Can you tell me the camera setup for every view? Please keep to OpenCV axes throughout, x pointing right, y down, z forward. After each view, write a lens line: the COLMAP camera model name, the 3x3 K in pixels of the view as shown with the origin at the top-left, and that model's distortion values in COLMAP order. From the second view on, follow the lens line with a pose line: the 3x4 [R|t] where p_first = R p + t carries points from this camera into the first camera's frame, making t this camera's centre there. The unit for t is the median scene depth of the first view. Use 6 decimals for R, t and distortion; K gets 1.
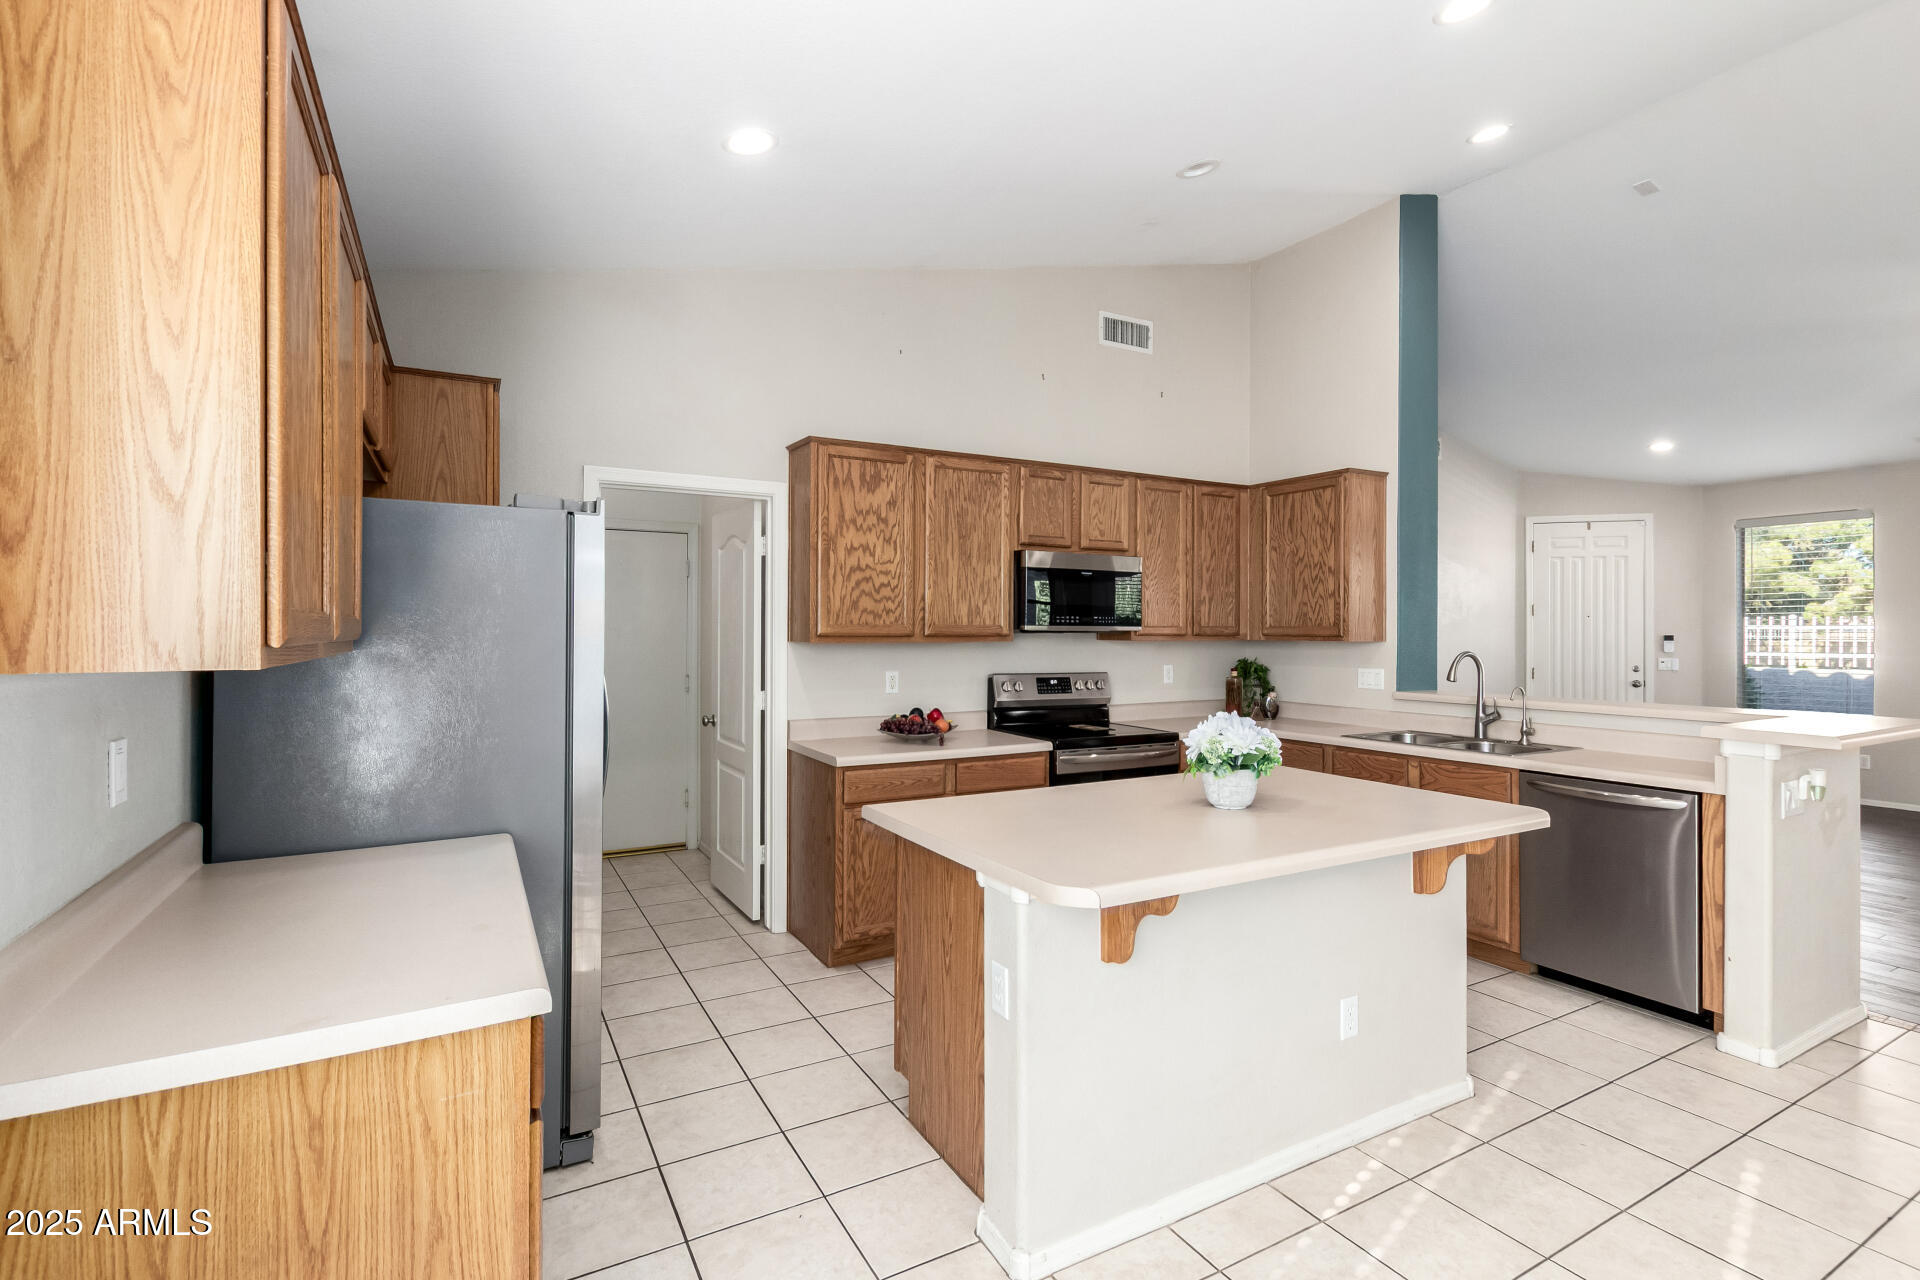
lens RADIAL K [[886.5, 0, 966.4], [0, 886.5, 628.3], [0, 0, 1]] dist [0.006064, -0.003589]
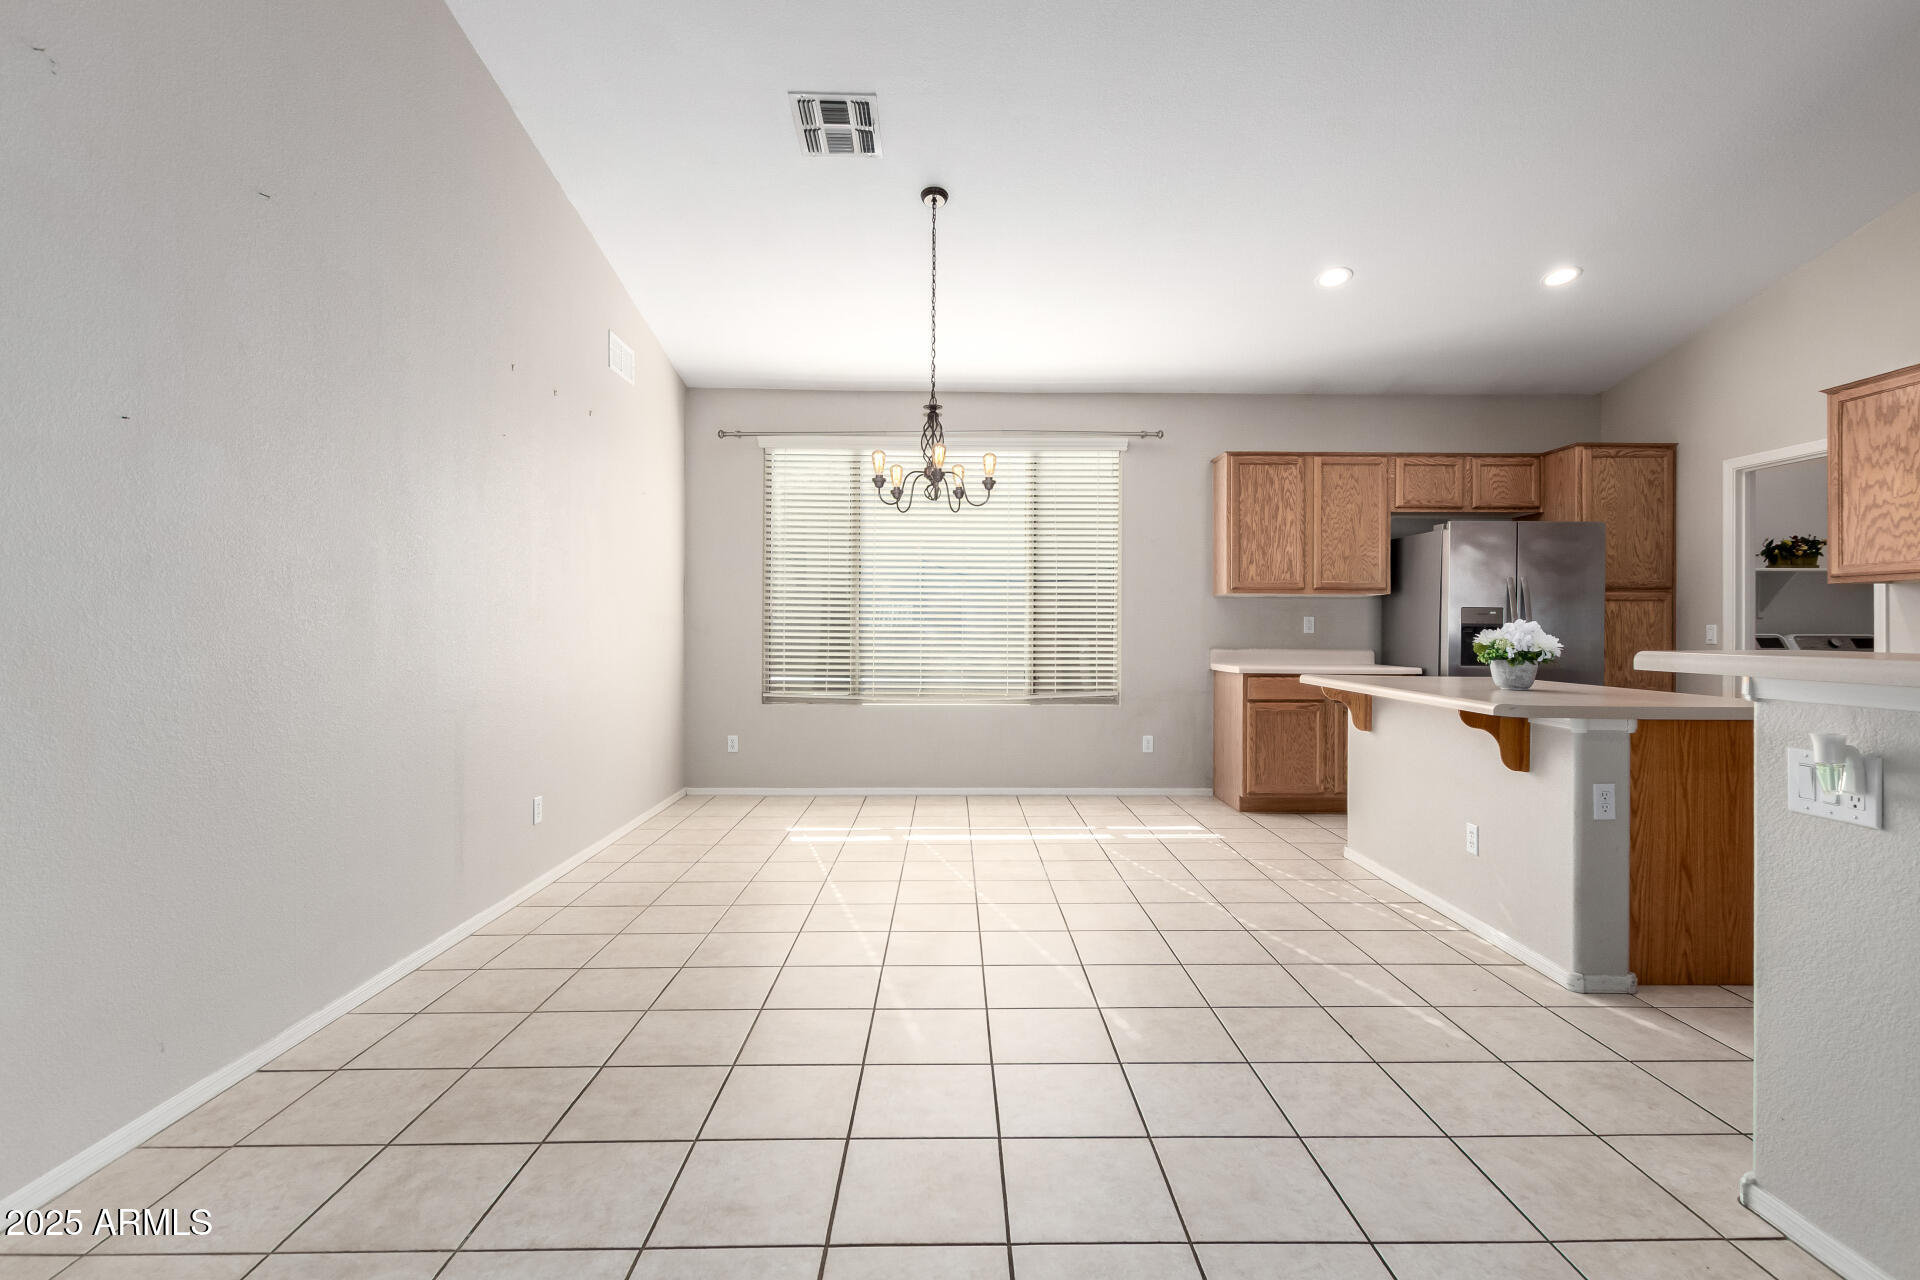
lens RADIAL K [[886.5, 0, 959.3], [0, 886.5, 627.6], [0, 0, 1]] dist [0.006064, -0.003589]
pose [[-0.483443, -0.004285, -0.875366, 1.131593], [-0.002900, 0.999990, -0.003293, 0.067540], [0.875371, 0.000947, -0.483451, 0.544686]]
